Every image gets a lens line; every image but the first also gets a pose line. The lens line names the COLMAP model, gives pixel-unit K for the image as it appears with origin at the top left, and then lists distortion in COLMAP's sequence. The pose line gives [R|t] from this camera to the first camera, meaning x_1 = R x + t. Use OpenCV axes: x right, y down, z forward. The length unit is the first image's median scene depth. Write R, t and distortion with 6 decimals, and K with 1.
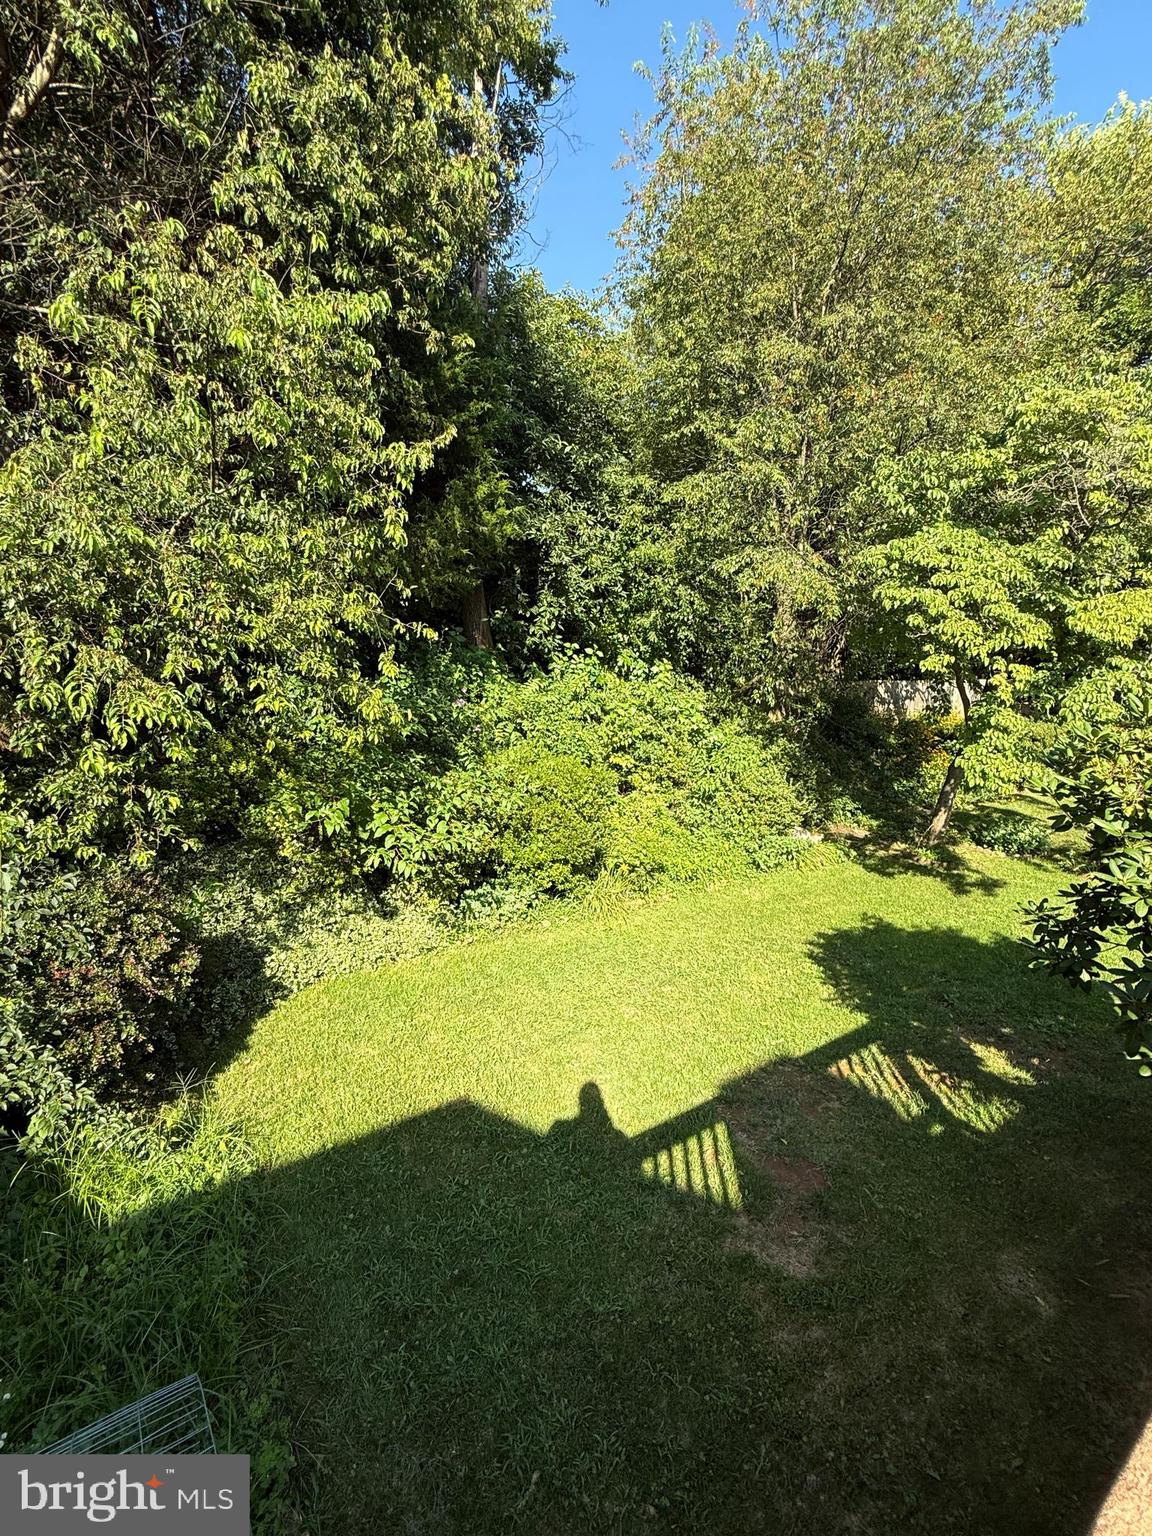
lens RADIAL K [[693.7, 0, 575.2], [0, 693.7, 773.8], [0, 0, 1]] dist [-0.000814, 0.000058]
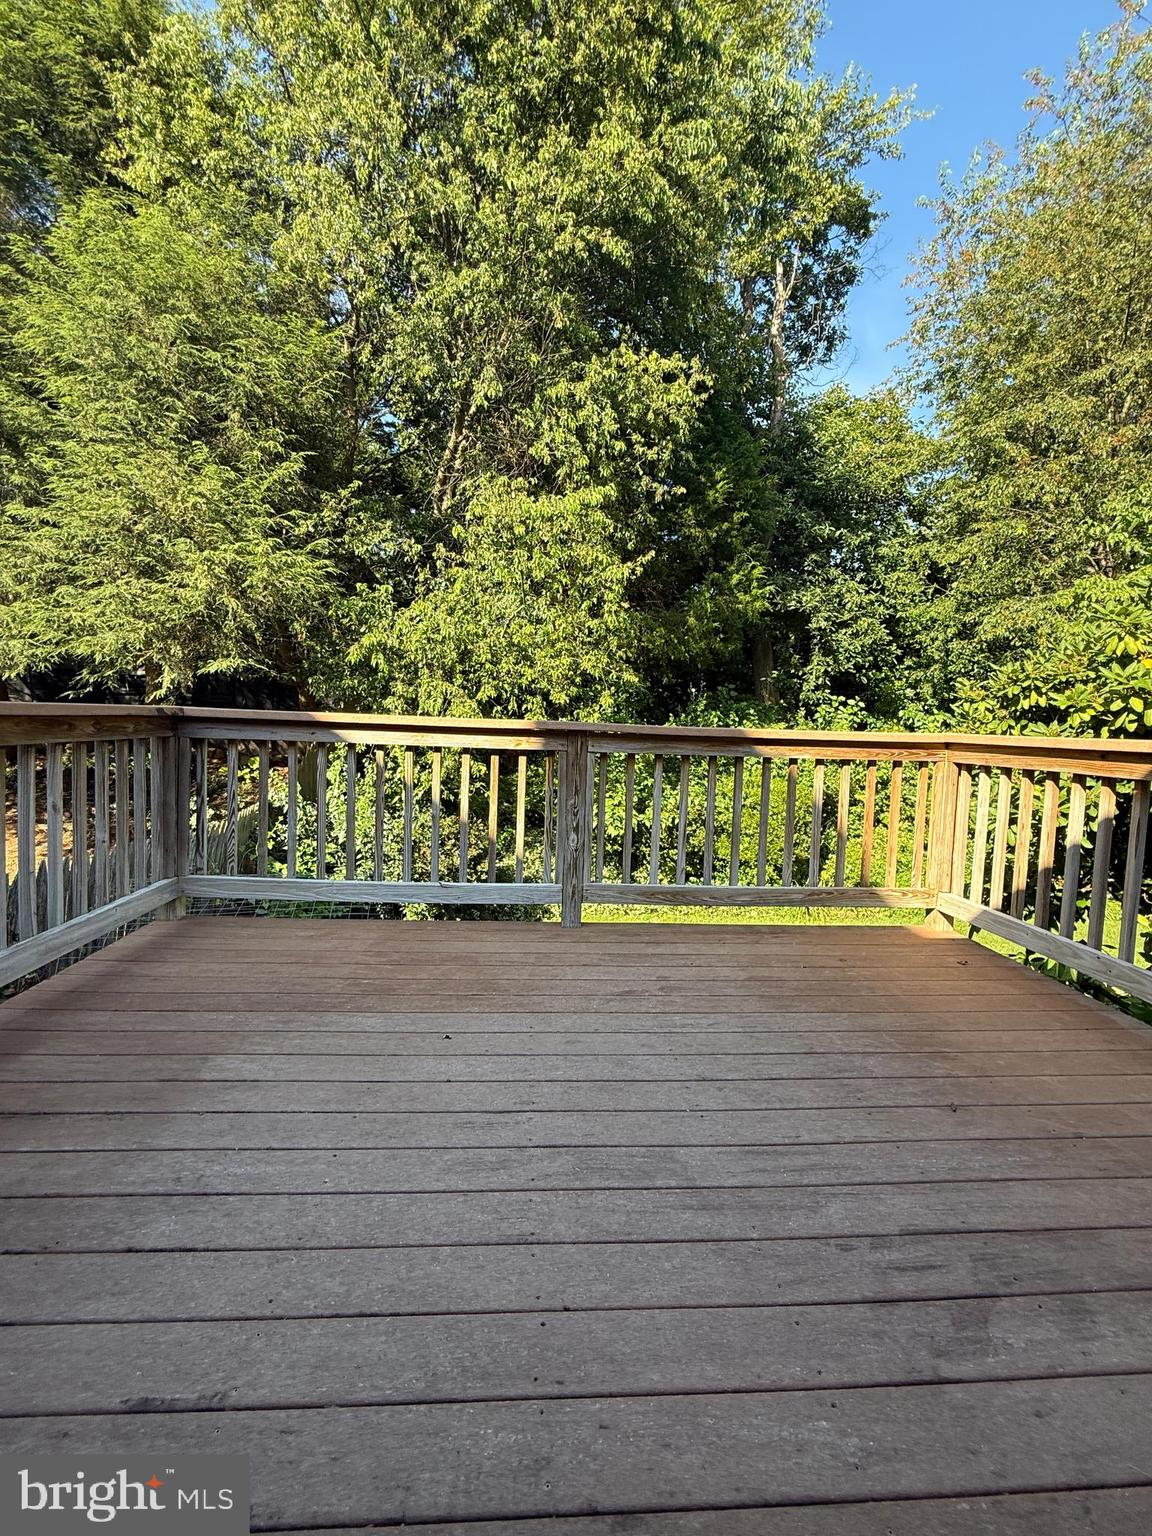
lens RADIAL K [[693.7, 0, 577.3], [0, 693.7, 769.1], [0, 0, 1]] dist [-0.000814, 0.000058]
pose [[0.857201, 0.027005, -0.514273, 0.220382], [-0.085396, 0.992252, -0.090236, 0.069455], [0.507852, 0.121268, 0.852866, -0.167541]]
